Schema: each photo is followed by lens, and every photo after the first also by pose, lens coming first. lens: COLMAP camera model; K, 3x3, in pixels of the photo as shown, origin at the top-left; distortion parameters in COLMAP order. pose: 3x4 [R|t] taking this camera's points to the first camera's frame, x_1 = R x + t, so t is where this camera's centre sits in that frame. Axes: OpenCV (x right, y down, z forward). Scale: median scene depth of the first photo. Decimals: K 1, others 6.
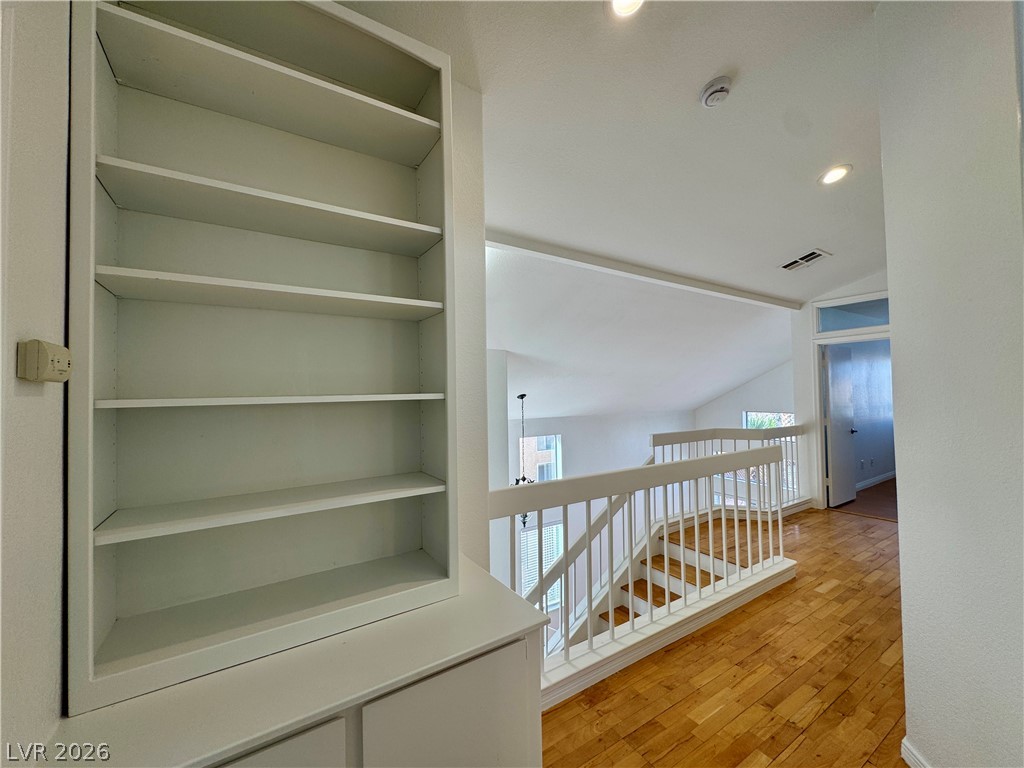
lens RADIAL K [[407.3, 0, 510.7], [0, 407.3, 383.9], [0, 0, 1]] dist [-0.000407, 0.000316]
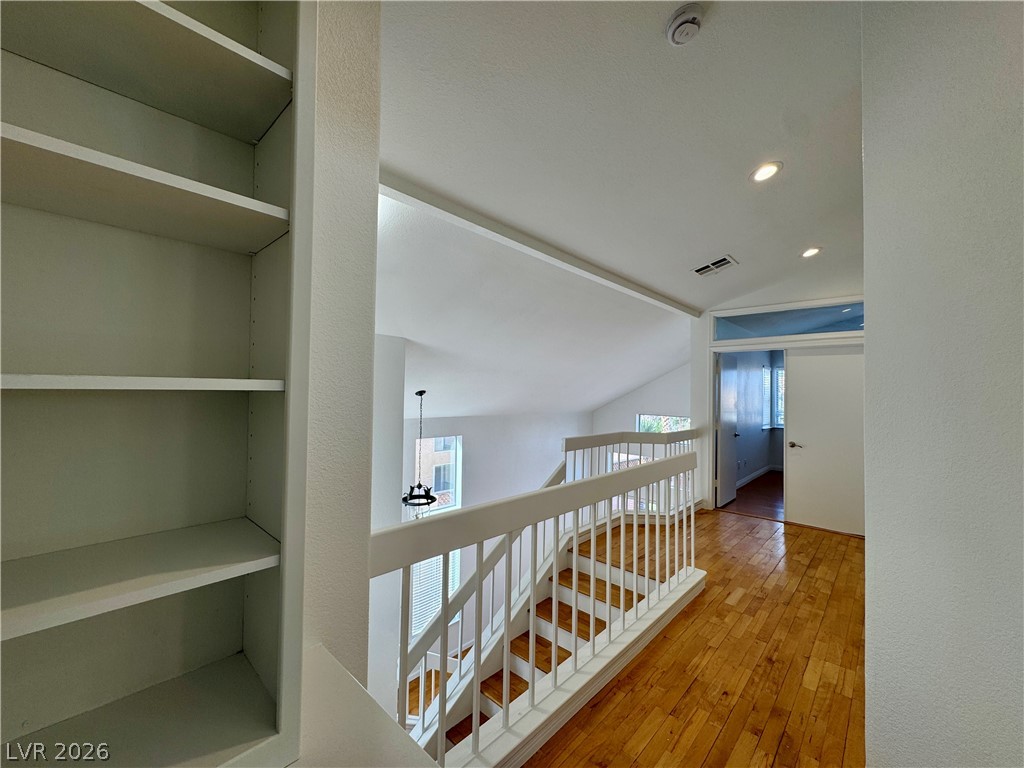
lens RADIAL K [[407.3, 0, 511.0], [0, 407.3, 383.4], [0, 0, 1]] dist [-0.000407, 0.000316]
pose [[0.968339, 0.036596, 0.246944, -0.003000], [-0.037368, 0.999300, -0.001562, 0.006135], [-0.246828, -0.007716, 0.969029, 0.151465]]
